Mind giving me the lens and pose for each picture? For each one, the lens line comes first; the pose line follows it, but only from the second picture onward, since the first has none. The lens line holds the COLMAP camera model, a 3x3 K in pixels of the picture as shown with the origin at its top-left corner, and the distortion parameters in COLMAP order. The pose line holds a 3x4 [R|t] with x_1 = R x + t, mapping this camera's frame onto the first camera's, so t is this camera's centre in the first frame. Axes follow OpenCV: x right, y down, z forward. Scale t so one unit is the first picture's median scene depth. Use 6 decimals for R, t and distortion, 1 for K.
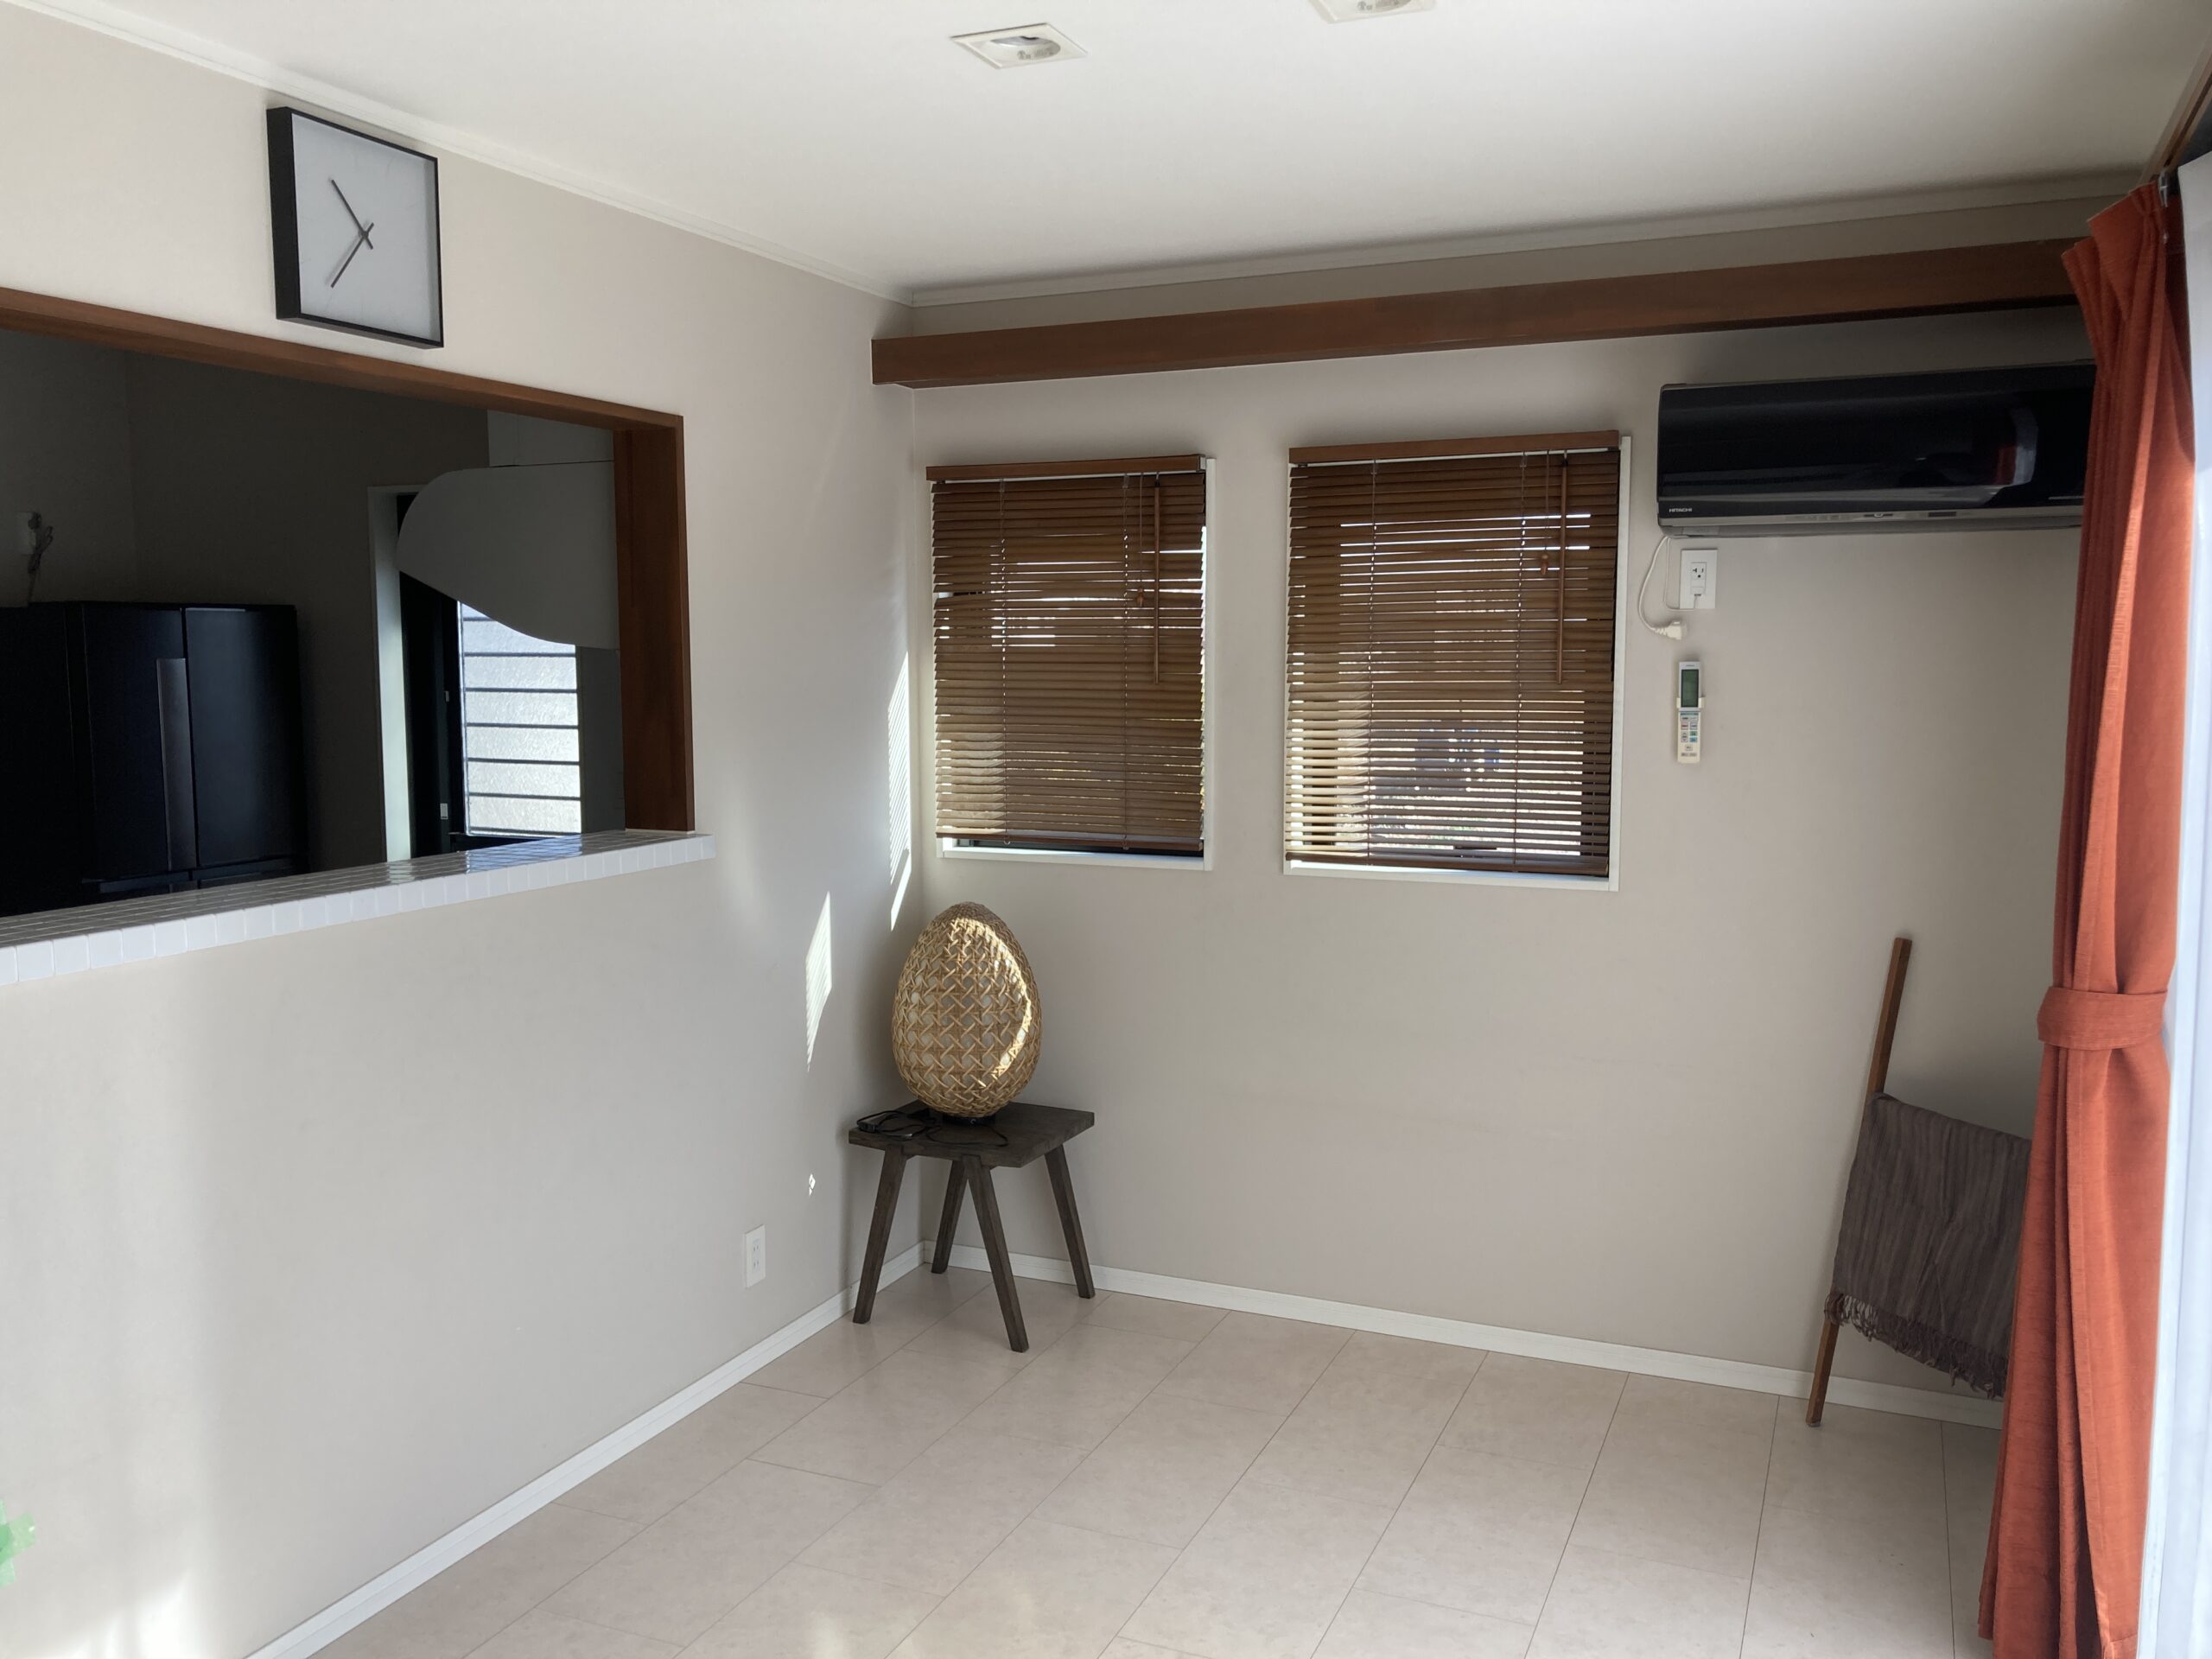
lens RADIAL K [[1853.3, 0, 1097.3], [0, 1853.3, 825.6], [0, 0, 1]] dist [0.049275, -0.058701]
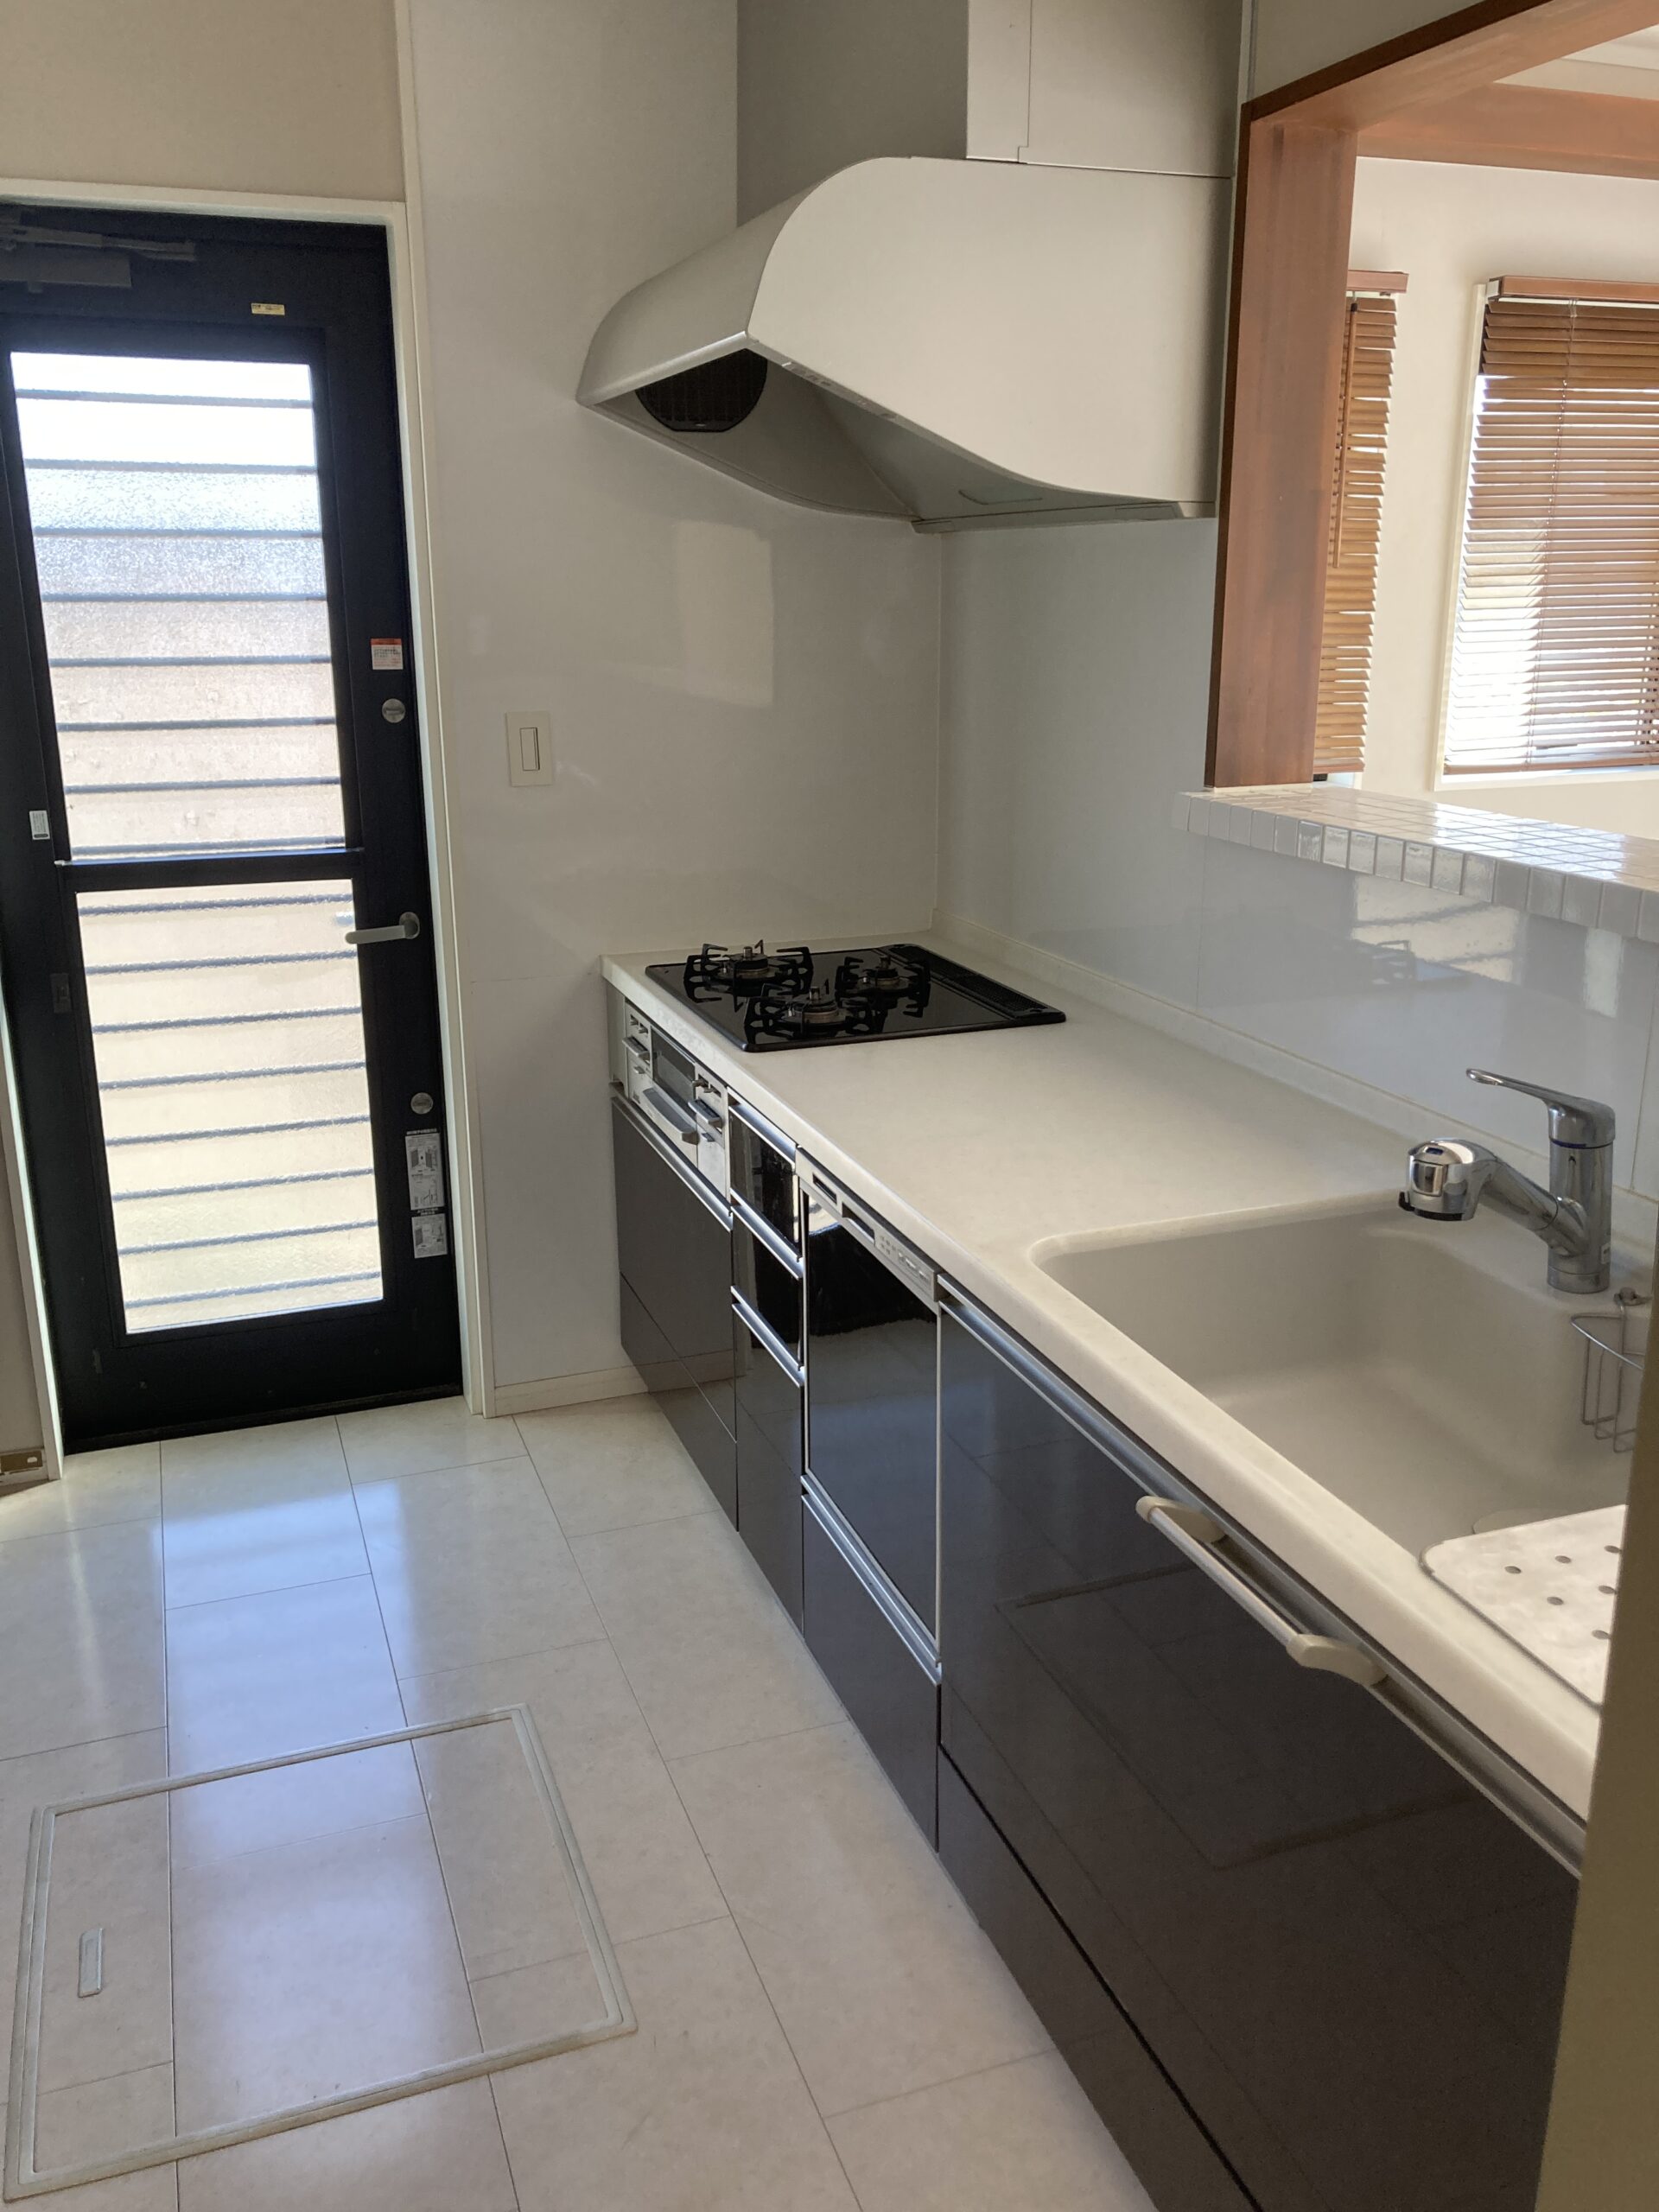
lens RADIAL K [[1853.3, 0, 831.0], [0, 1853.3, 1103.4], [0, 0, 1]] dist [0.049275, -0.058701]
pose [[0.707397, -0.193586, 0.679790, -0.735634], [0.067826, 0.975916, 0.207334, -0.032791], [-0.703555, -0.100560, 0.703490, 0.562943]]
